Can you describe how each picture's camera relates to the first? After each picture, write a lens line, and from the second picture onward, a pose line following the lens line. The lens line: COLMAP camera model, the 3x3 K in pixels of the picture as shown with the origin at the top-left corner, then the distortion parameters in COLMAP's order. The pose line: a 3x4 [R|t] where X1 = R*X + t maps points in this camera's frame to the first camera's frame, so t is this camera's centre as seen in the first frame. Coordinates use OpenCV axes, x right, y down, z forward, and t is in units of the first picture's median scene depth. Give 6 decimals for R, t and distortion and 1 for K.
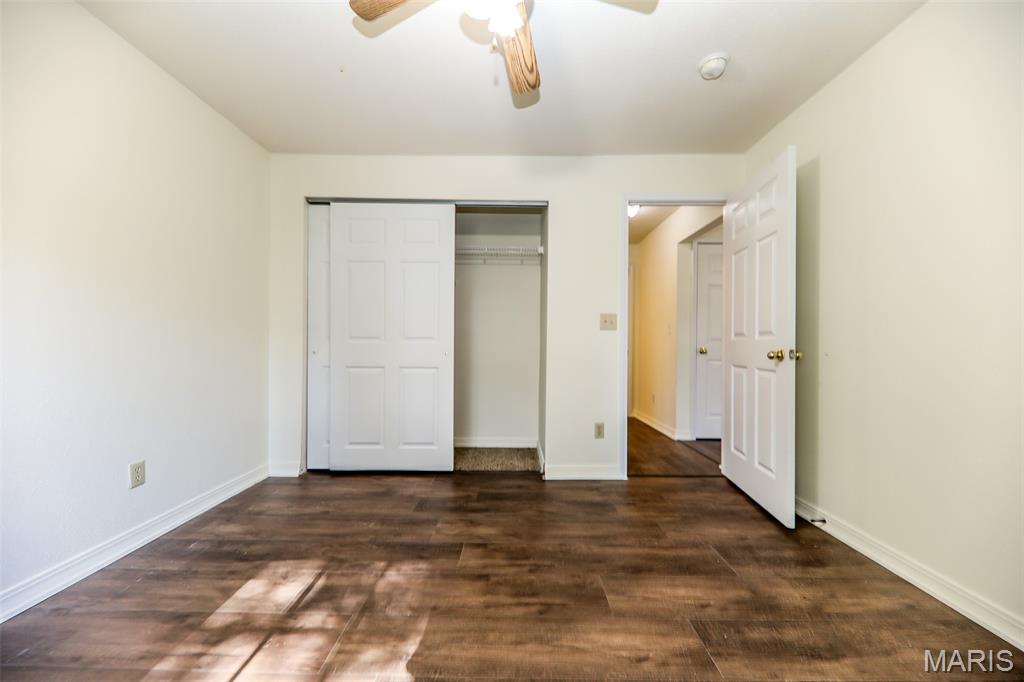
lens RADIAL K [[364.9, 0, 510.3], [0, 364.9, 342.2], [0, 0, 1]] dist [0.010306, -0.005673]
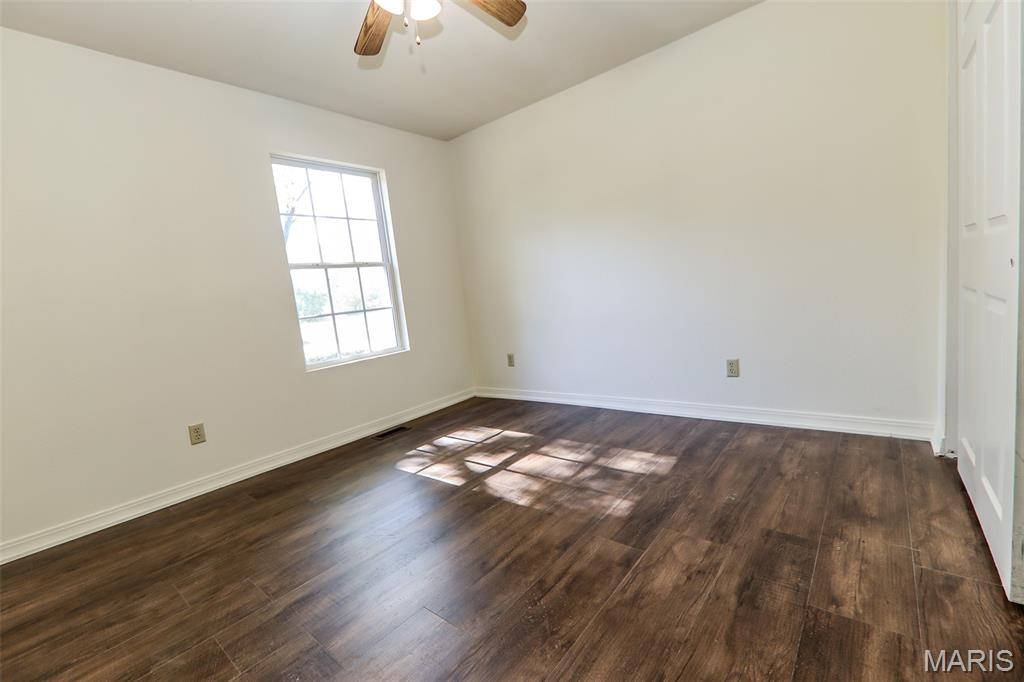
lens RADIAL K [[416.5, 0, 512.0], [0, 416.5, 341.0], [0, 0, 1]] dist [0.000264, -0.000054]
pose [[-0.625006, 0.145379, -0.766963, 0.632653], [0.100176, 0.989319, 0.105893, 0.028690], [0.774166, -0.010647, -0.632893, 1.386861]]
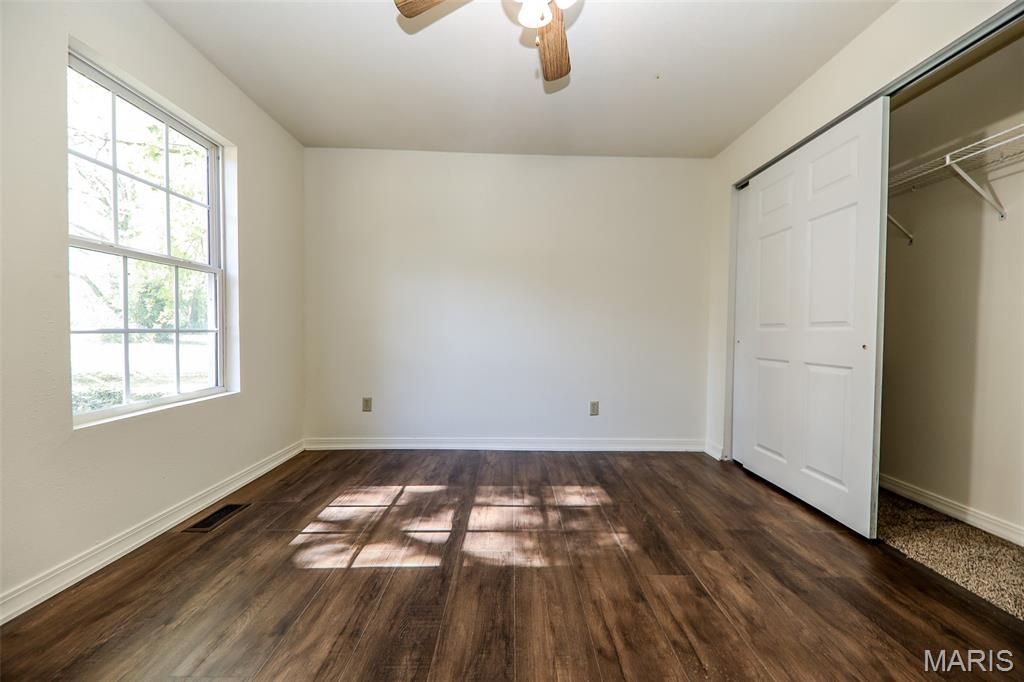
lens RADIAL K [[364.9, 0, 510.3], [0, 364.9, 342.2], [0, 0, 1]] dist [0.010306, -0.005673]
pose [[0.011316, 0.017805, -0.999777, 0.693223], [-0.010810, 0.999785, 0.017683, 0.029854], [0.999878, 0.010607, 0.011506, 0.612482]]
